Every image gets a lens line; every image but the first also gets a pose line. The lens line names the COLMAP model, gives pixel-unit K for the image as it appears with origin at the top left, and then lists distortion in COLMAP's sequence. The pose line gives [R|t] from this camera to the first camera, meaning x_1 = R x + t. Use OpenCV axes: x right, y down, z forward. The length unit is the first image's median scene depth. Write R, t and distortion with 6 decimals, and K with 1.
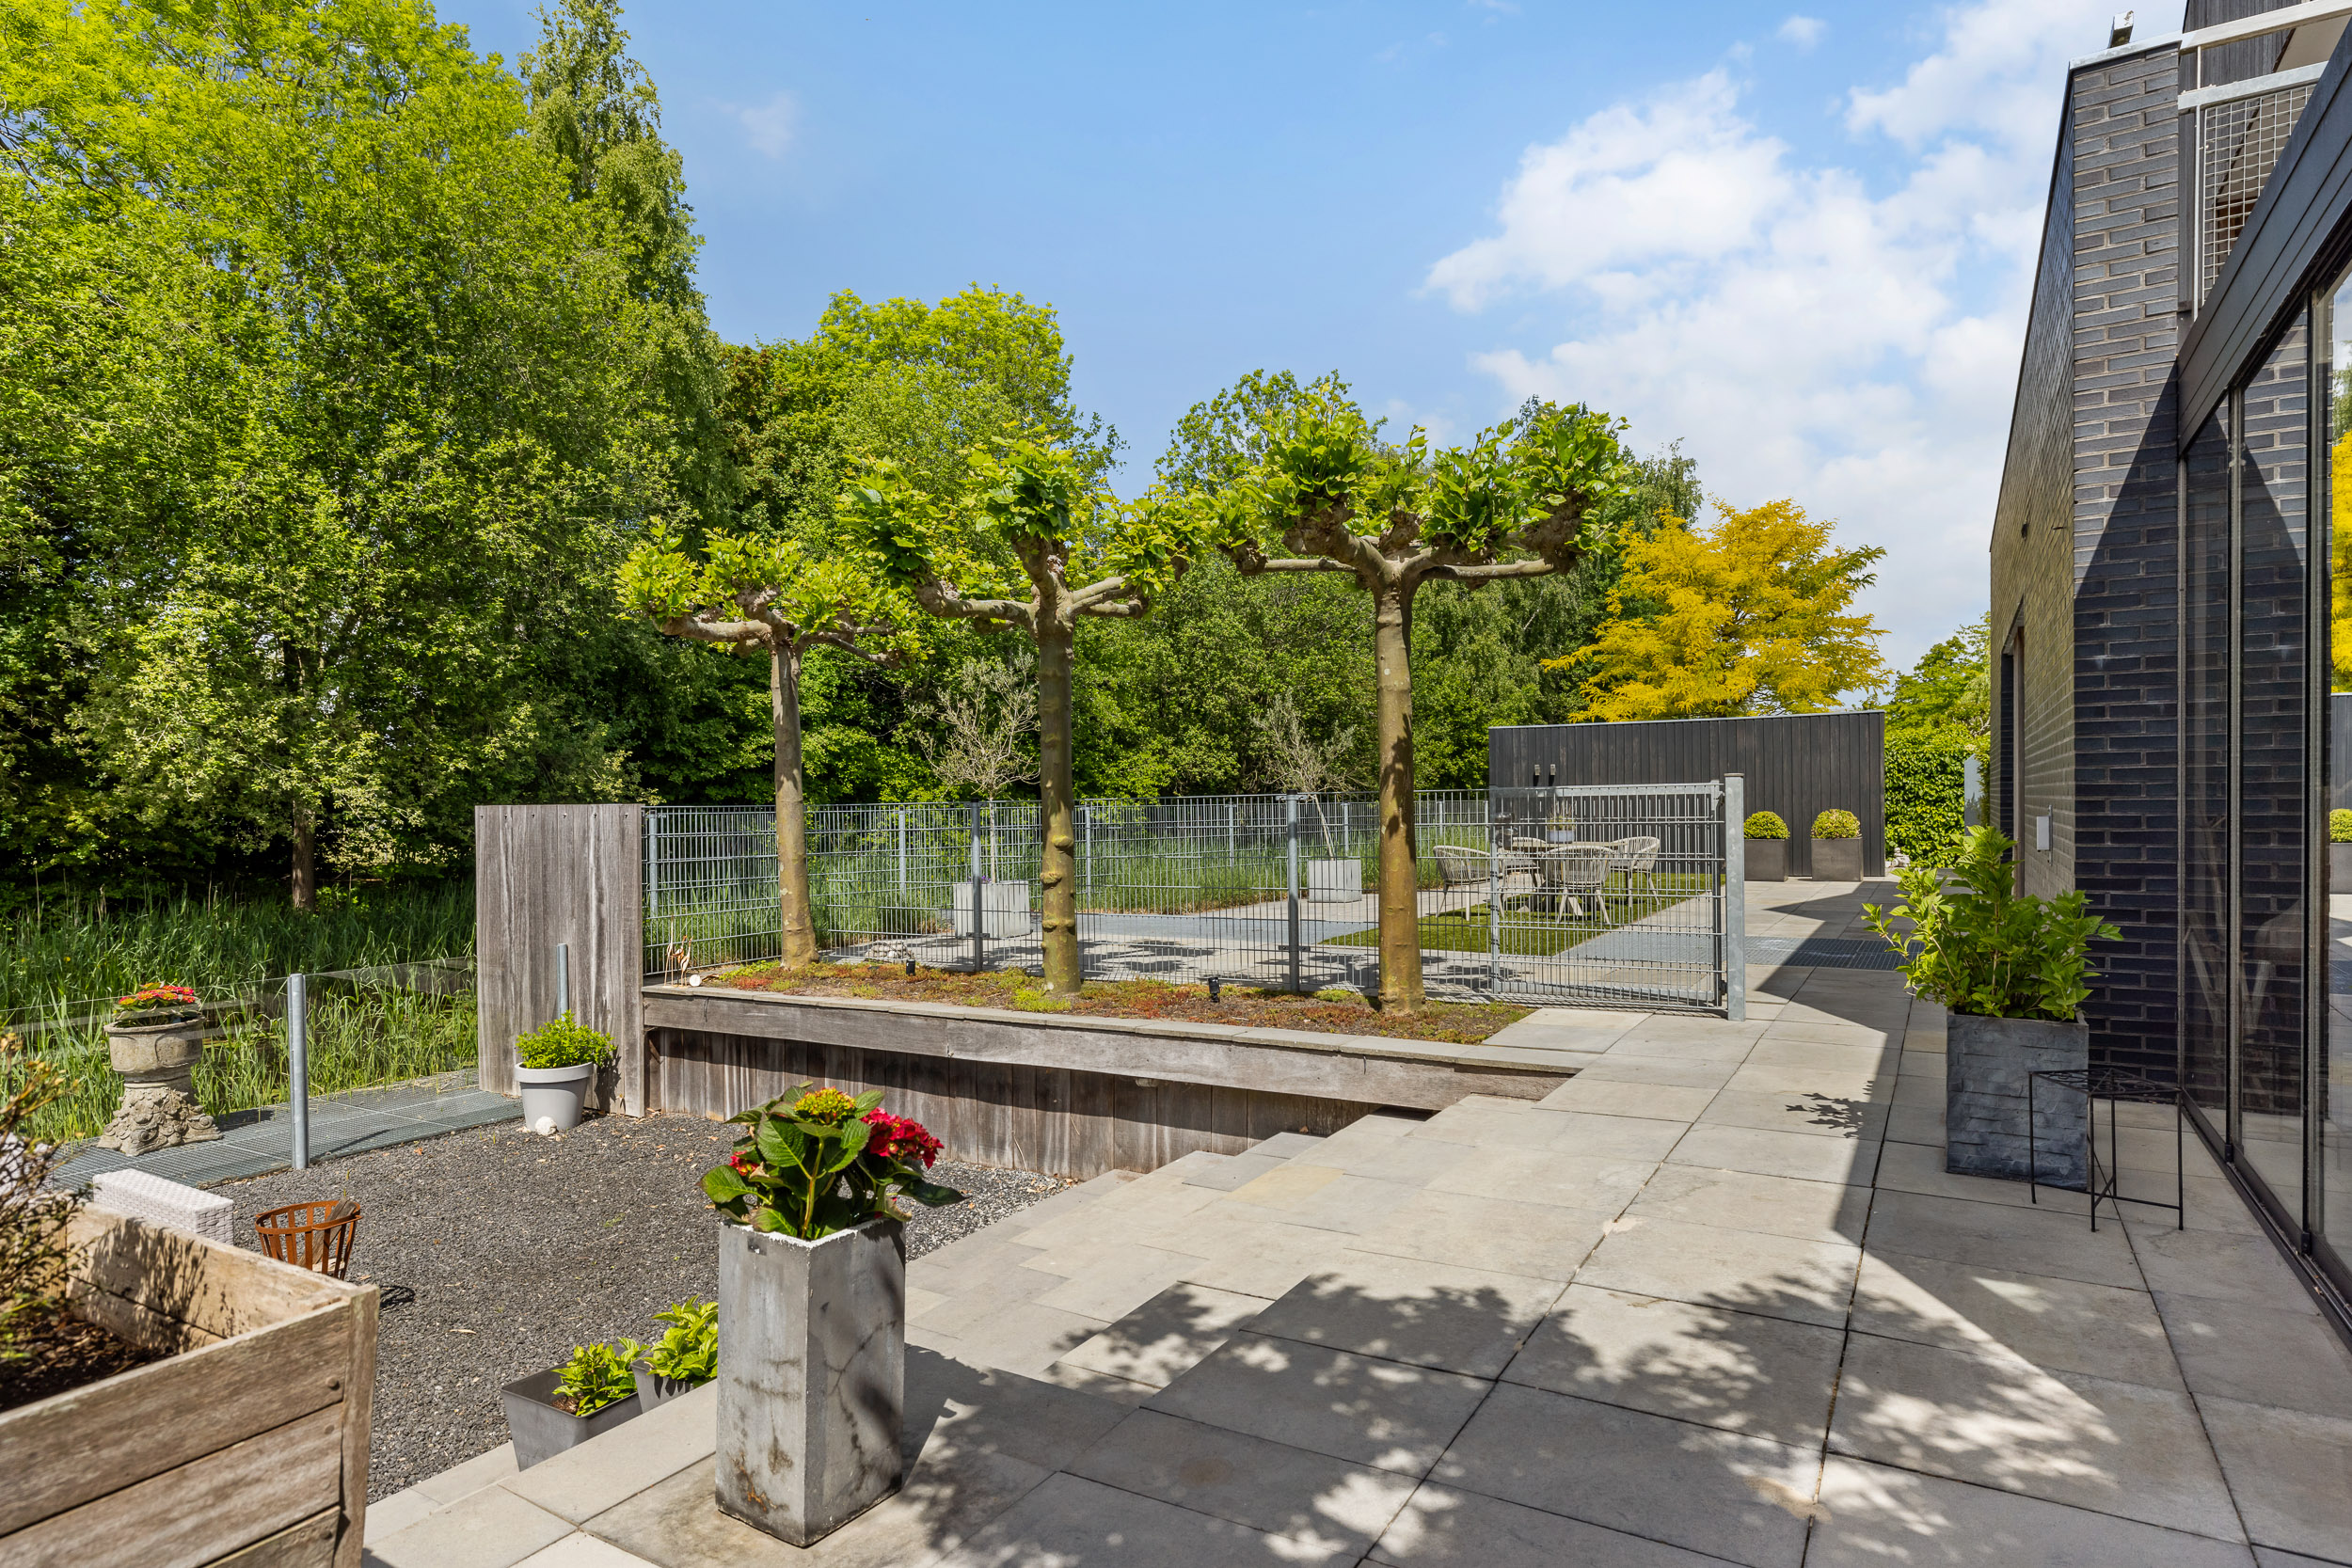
lens RADIAL K [[1287.2, 0, 1175.6], [0, 1287.2, 814.5], [0, 0, 1]] dist [0.000691, 0.000083]
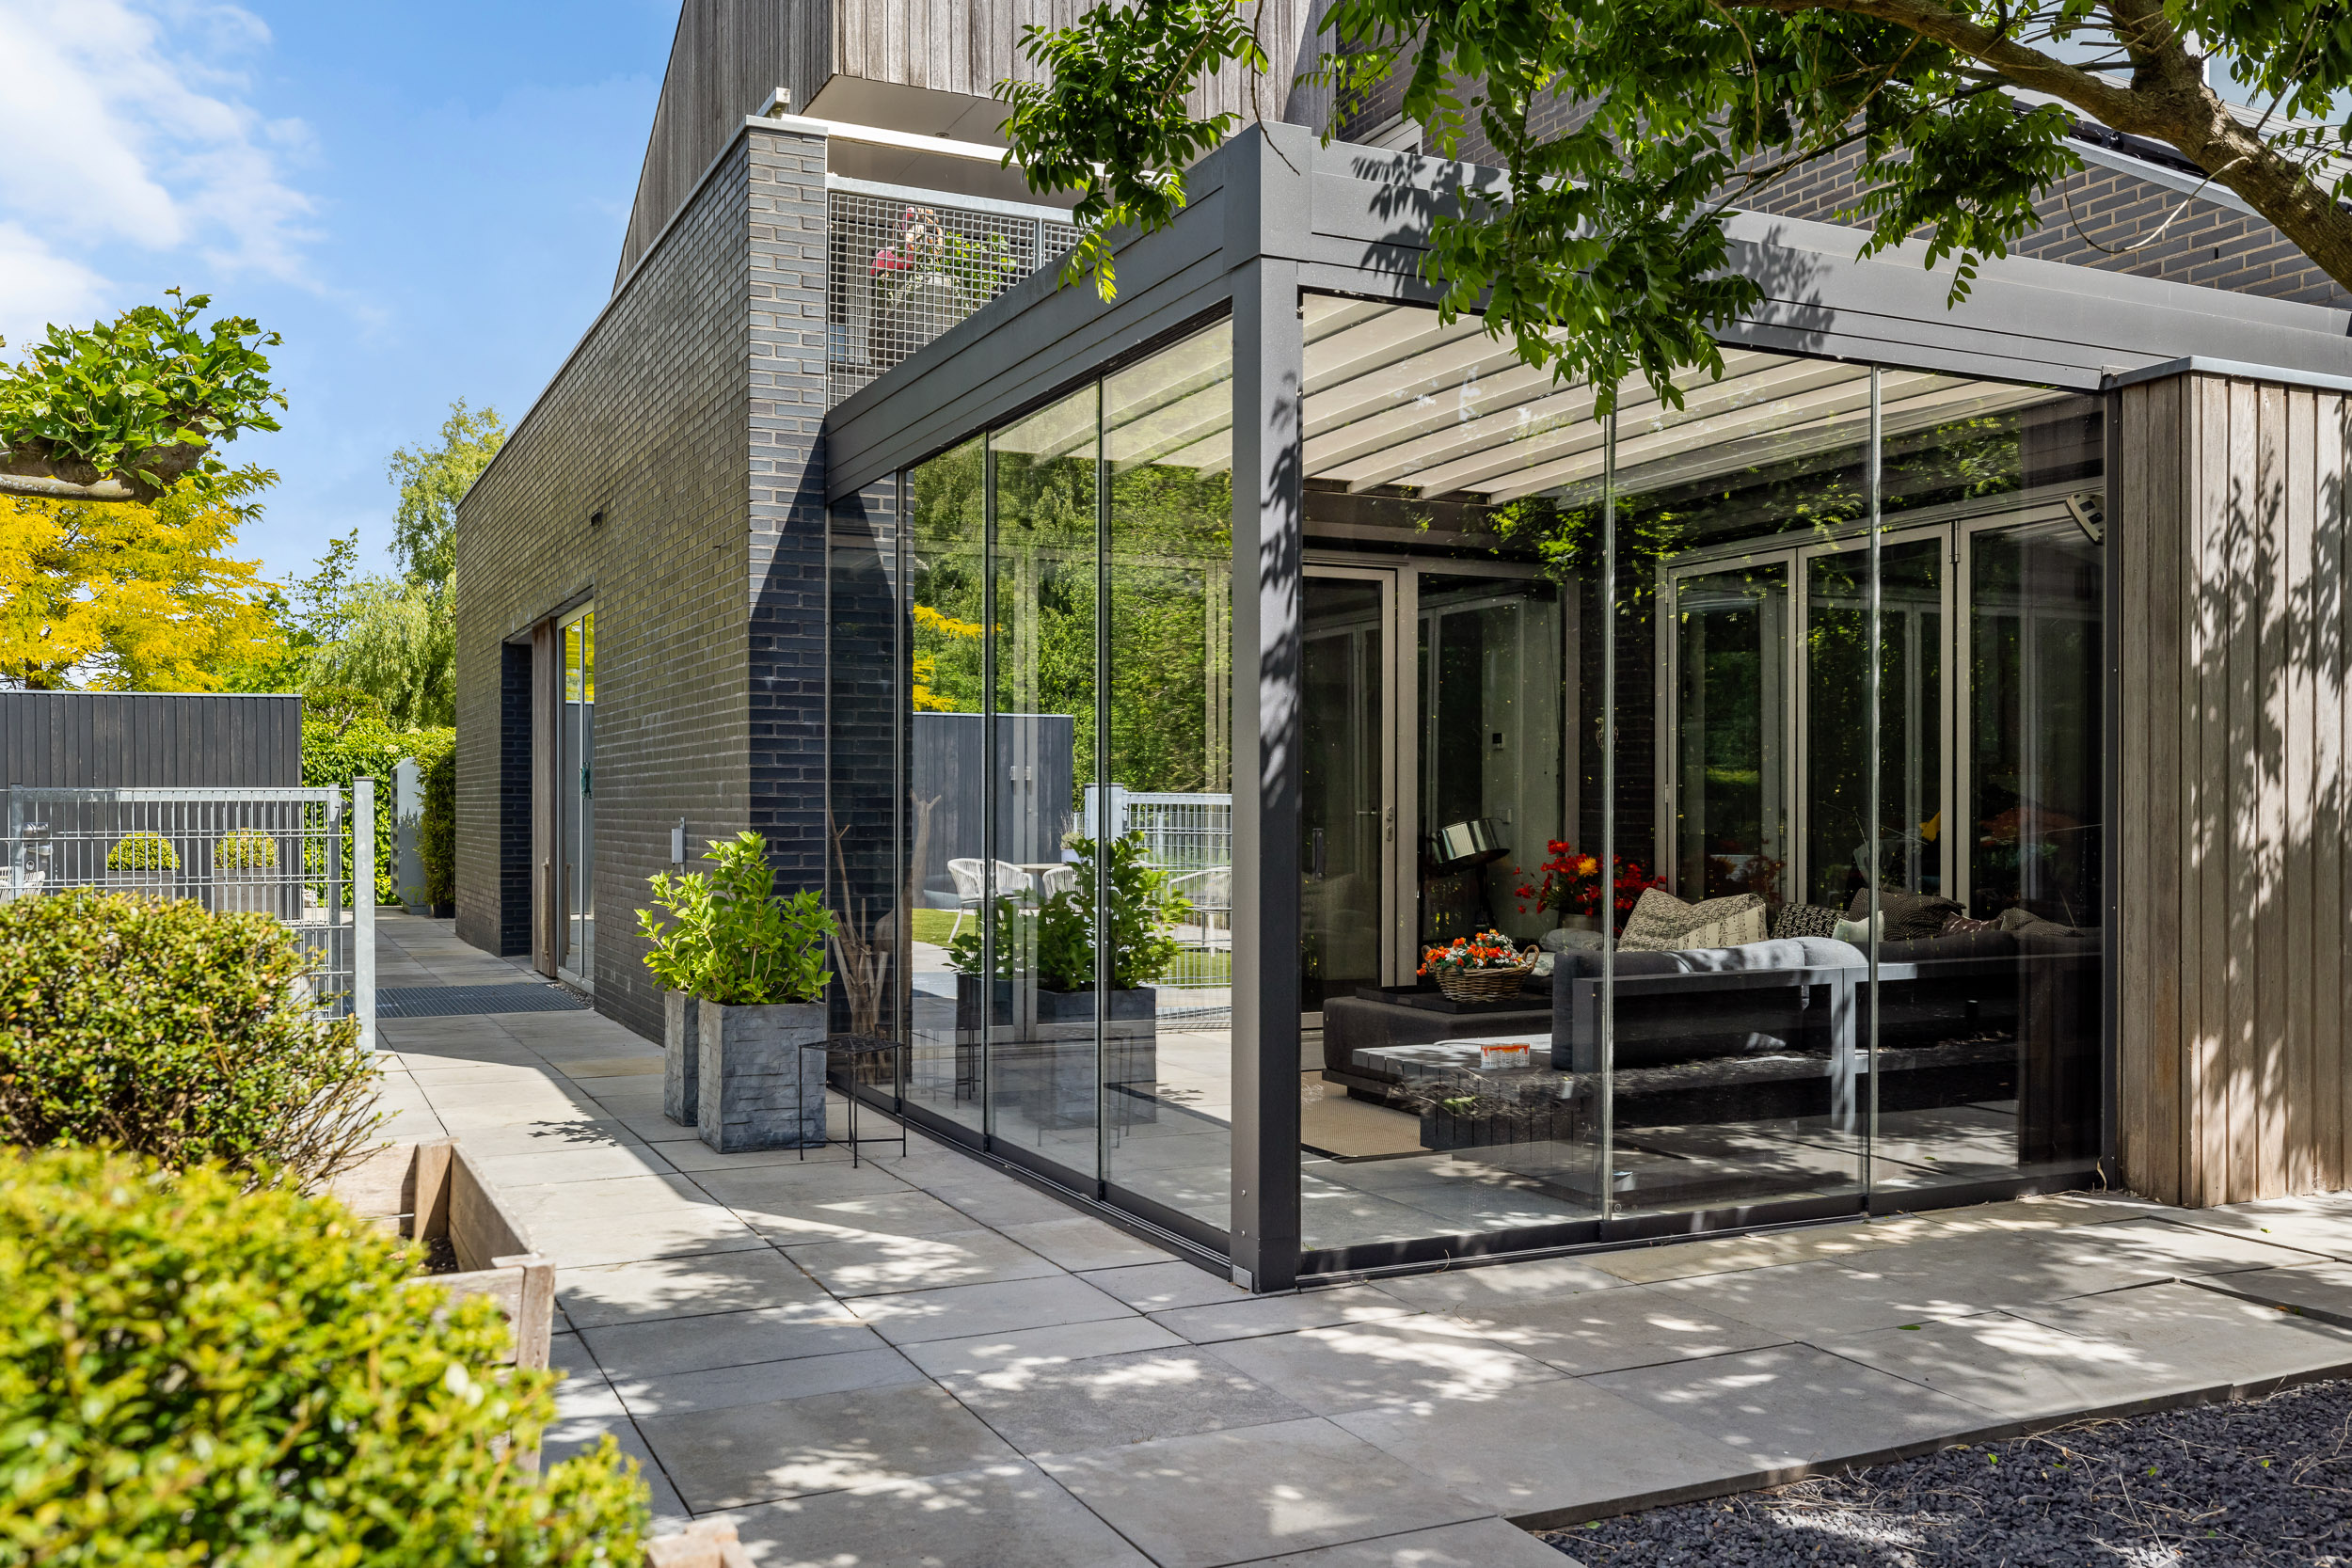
lens RADIAL K [[1971.4, 0, 1176.0], [0, 1971.4, 784.0], [0, 0, 1]] dist [0.000433, -0.000698]
pose [[0.550938, 0.022590, 0.834240, -0.464860], [0.001719, 0.999601, -0.028203, 0.012987], [-0.834544, 0.016972, 0.550679, -0.187112]]
